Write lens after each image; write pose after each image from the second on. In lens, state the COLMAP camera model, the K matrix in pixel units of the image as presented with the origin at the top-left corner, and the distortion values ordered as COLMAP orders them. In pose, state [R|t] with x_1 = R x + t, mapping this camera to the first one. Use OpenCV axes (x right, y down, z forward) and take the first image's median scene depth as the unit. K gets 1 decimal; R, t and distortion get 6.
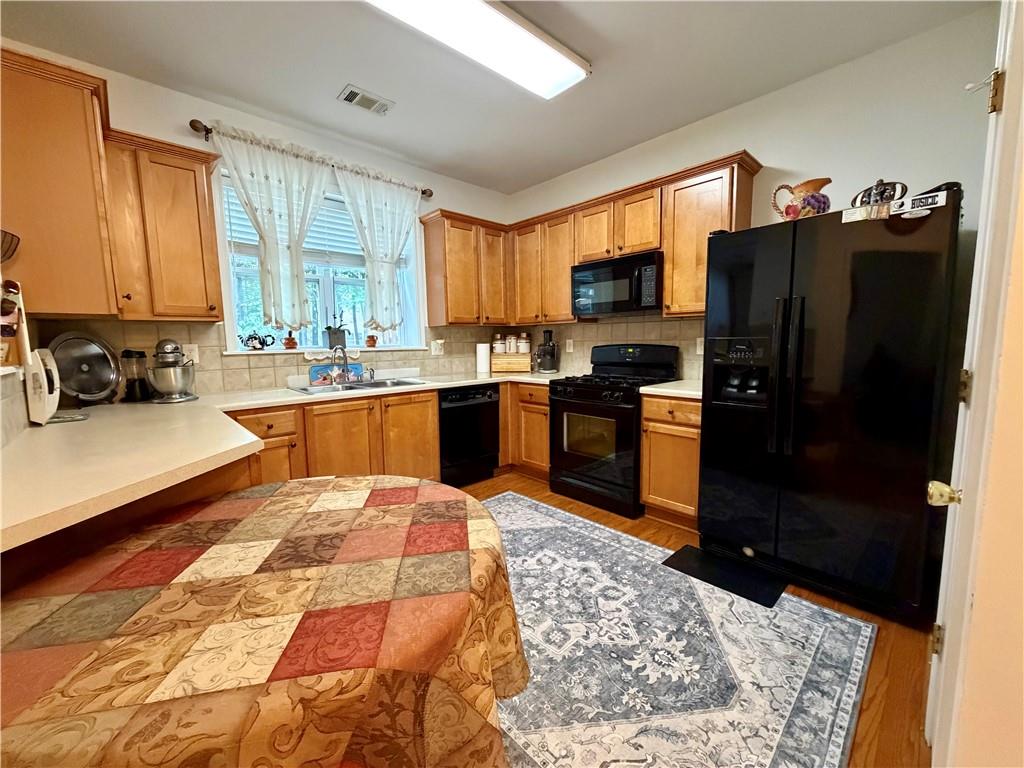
lens RADIAL K [[409.9, 0, 514.1], [0, 409.9, 384.9], [0, 0, 1]] dist [0.001375, -0.000512]
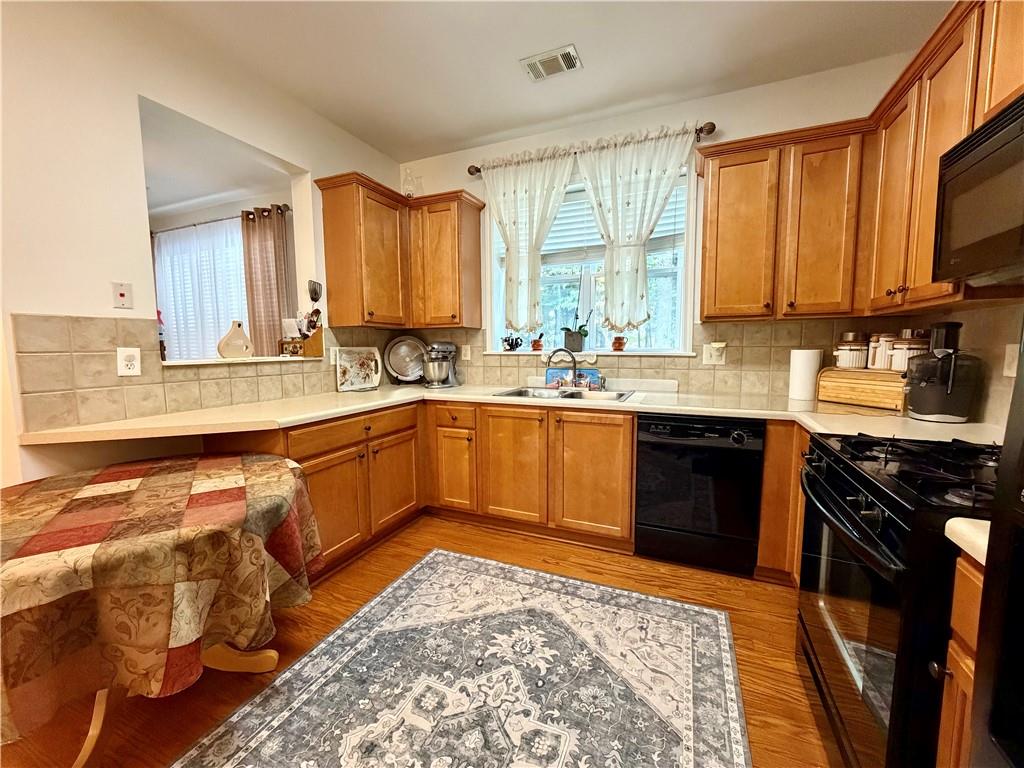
lens RADIAL K [[409.9, 0, 514.3], [0, 409.9, 384.2], [0, 0, 1]] dist [0.001375, -0.000512]
pose [[0.394752, 0.101468, -0.913168, 0.403990], [-0.101274, 0.992632, 0.066518, -0.068679], [0.913189, 0.066222, 0.402119, 0.552388]]
